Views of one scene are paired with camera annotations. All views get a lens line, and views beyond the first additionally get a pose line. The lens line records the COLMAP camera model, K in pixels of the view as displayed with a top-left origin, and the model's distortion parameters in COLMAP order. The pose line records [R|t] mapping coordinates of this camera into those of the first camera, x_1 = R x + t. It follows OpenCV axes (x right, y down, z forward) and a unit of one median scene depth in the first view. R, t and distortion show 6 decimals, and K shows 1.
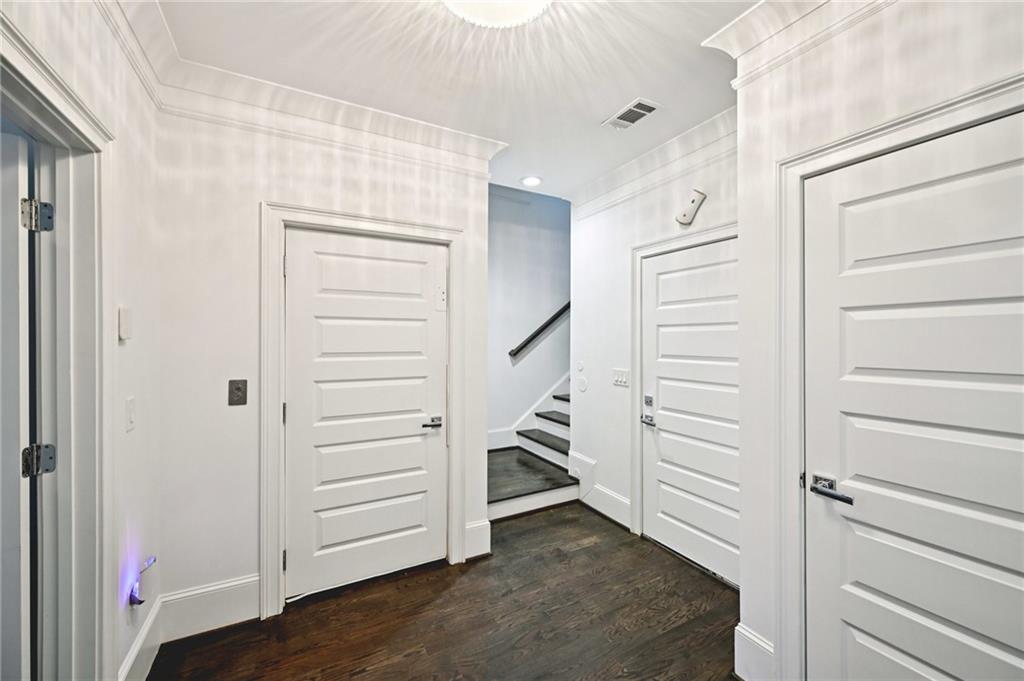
lens RADIAL K [[399.0, 0, 512.9], [0, 399.0, 339.0], [0, 0, 1]] dist [0.000267, 0.000215]
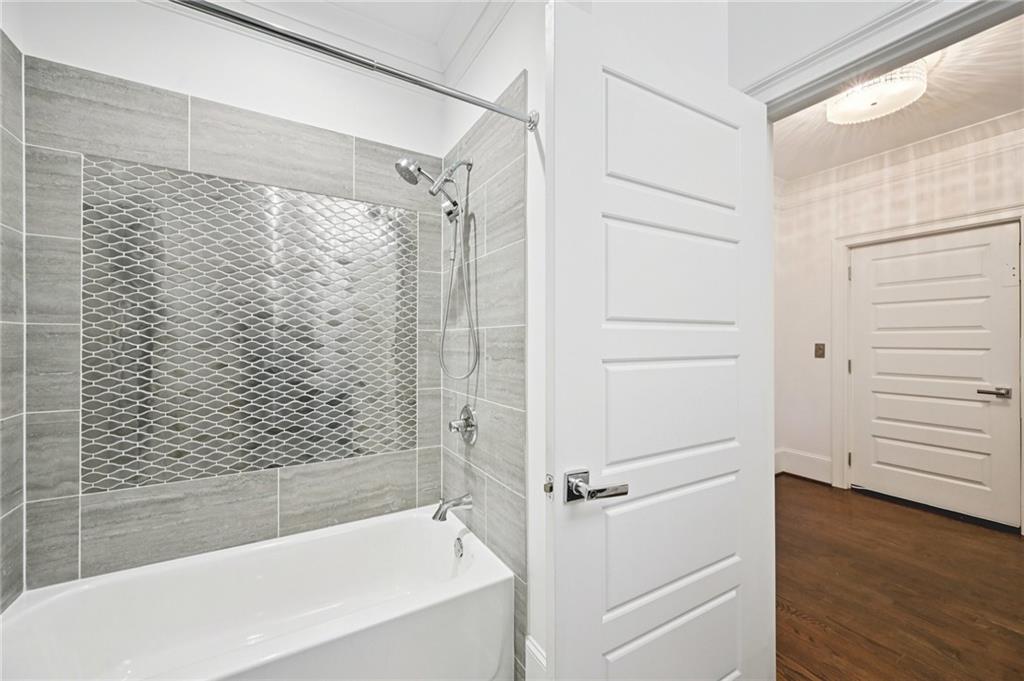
lens RADIAL K [[399.0, 0, 512.9], [0, 399.0, 339.0], [0, 0, 1]] dist [0.000267, 0.000215]
pose [[0.023704, -0.004481, -0.999709, 0.946949], [-0.001601, 0.999989, -0.004520, 0.083992], [0.999718, 0.001708, 0.023697, -0.362182]]
